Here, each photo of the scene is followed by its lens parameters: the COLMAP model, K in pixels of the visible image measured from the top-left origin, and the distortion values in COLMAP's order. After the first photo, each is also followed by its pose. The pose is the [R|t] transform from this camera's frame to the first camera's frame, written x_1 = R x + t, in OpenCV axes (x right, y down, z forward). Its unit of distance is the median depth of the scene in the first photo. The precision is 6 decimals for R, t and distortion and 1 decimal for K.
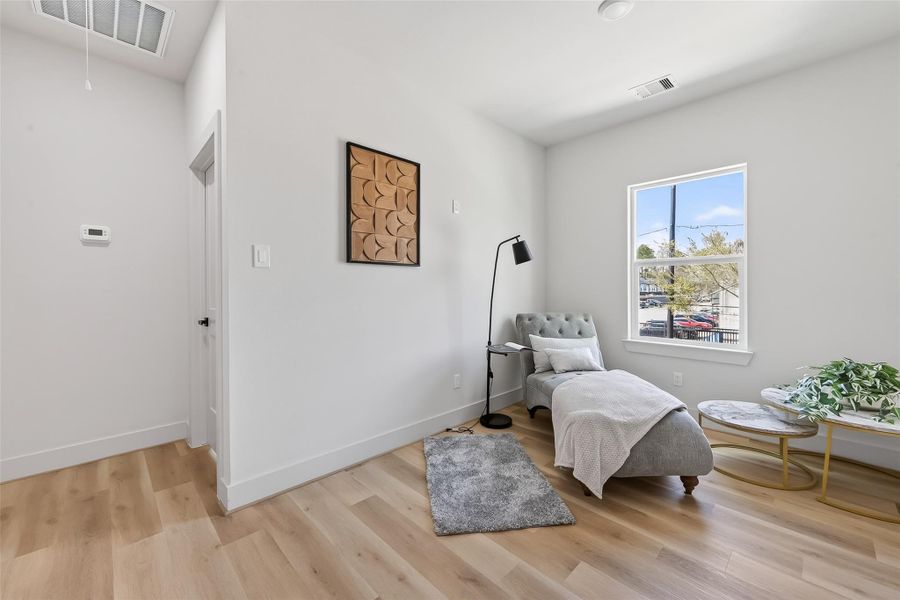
lens RADIAL K [[356.2, 0, 451.4], [0, 356.2, 292.3], [0, 0, 1]] dist [-0.003525, 0.000037]
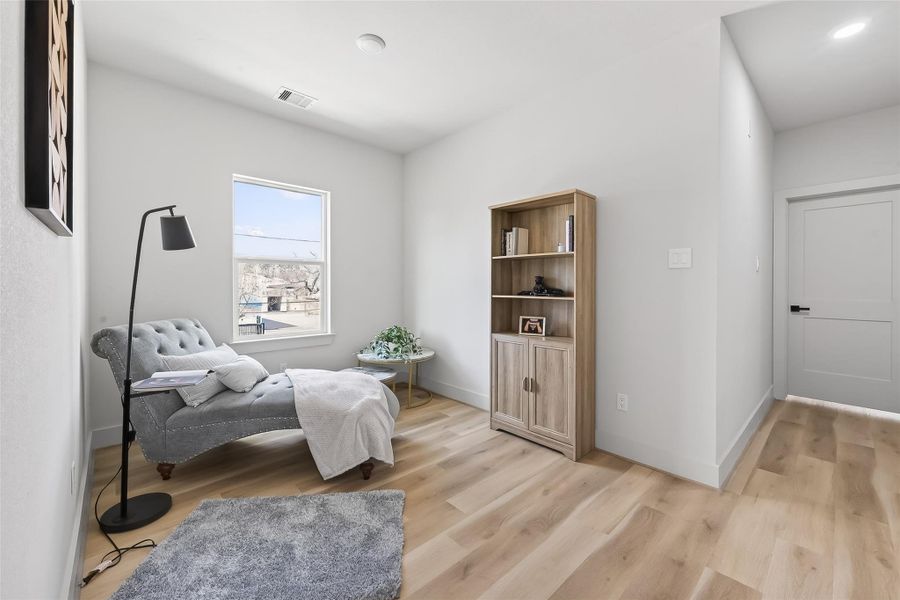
lens RADIAL K [[358.0, 0, 448.9], [0, 358.0, 290.9], [0, 0, 1]] dist [-0.005285, 0.000352]
pose [[0.027089, -0.008884, 0.999594, -0.521792], [0.008091, 0.999930, 0.008668, -0.005214], [-0.999600, 0.007853, 0.027159, 0.543236]]
